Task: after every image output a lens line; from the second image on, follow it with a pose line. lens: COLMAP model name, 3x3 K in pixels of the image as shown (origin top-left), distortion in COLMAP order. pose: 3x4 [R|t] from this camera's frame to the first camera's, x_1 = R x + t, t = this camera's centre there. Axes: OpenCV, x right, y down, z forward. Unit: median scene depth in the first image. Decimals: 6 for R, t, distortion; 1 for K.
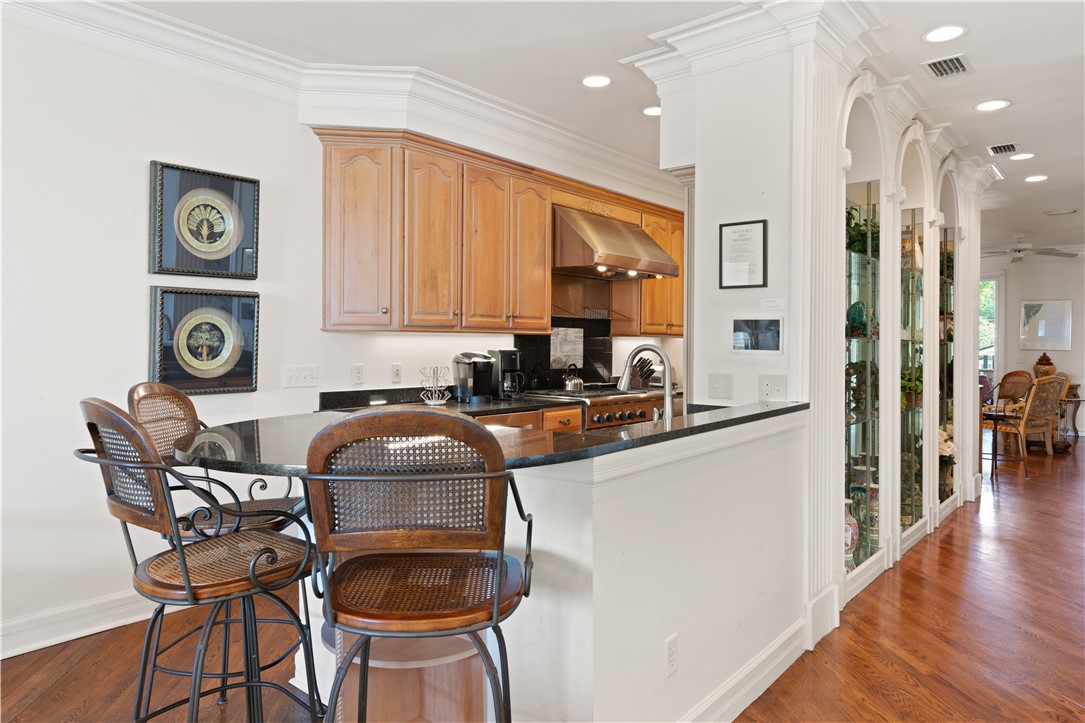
lens RADIAL K [[720.4, 0, 539.9], [0, 720.4, 342.4], [0, 0, 1]] dist [0.000845, 0.000211]
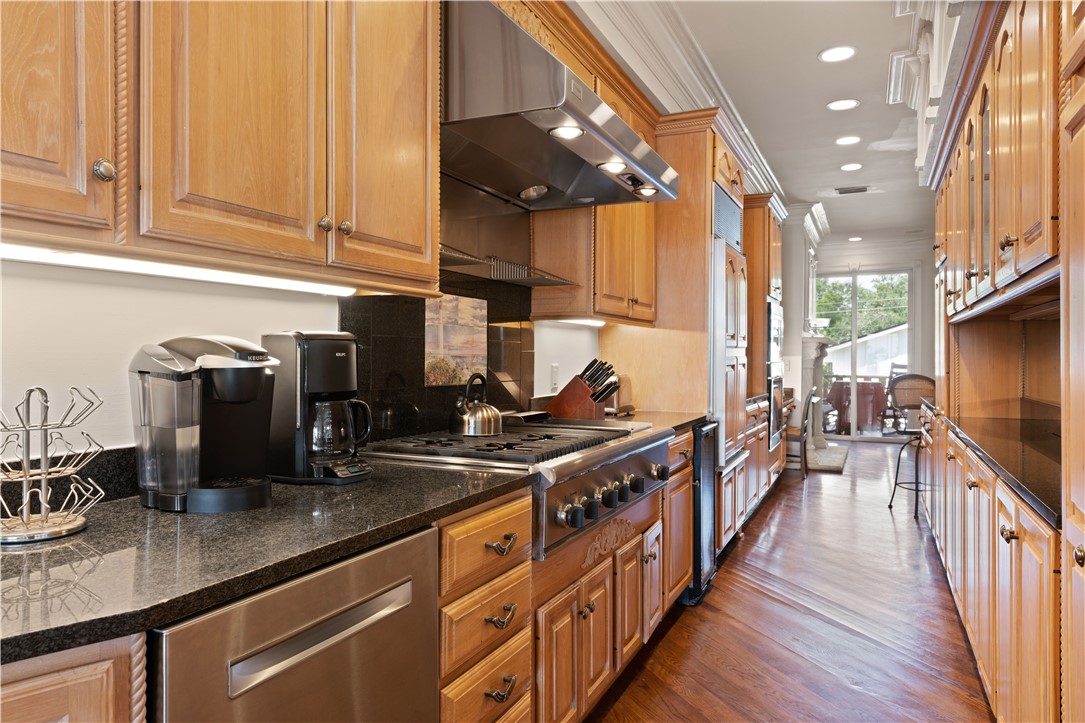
lens RADIAL K [[719.7, 0, 542.5], [0, 719.7, 361.5], [0, 0, 1]] dist [0.000765, 0.000447]
pose [[0.968104, -0.003488, 0.250523, -0.028688], [0.000125, 0.999910, 0.013437, 0.018484], [-0.250547, -0.012977, 0.968017, 0.633767]]
